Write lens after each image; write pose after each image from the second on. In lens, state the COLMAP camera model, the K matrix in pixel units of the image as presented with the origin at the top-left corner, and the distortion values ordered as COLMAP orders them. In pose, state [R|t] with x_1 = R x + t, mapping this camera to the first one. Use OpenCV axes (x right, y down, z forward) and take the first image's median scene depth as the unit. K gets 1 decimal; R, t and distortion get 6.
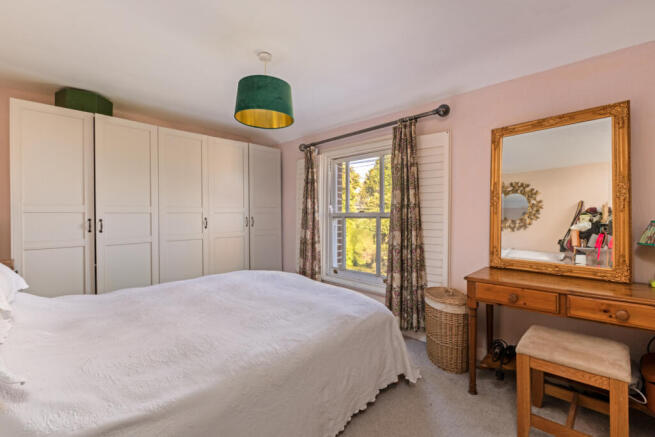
lens RADIAL K [[291.2, 0, 327.5], [0, 291.2, 218.5], [0, 0, 1]] dist [0.000113, 0.000012]
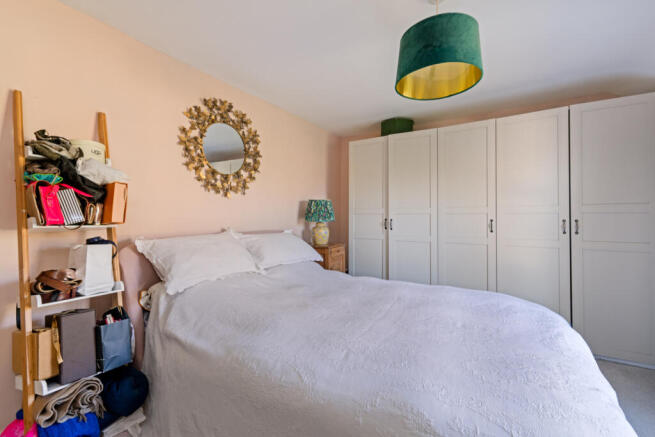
lens RADIAL K [[283.6, 0, 327.5], [0, 283.6, 218.5], [0, 0, 1]] dist [0.011398, -0.000447]
pose [[0.207296, 0.015538, -0.978155, 0.356798], [-0.015398, 0.999802, 0.012619, -0.012373], [0.978157, 0.012446, 0.207494, 0.489936]]
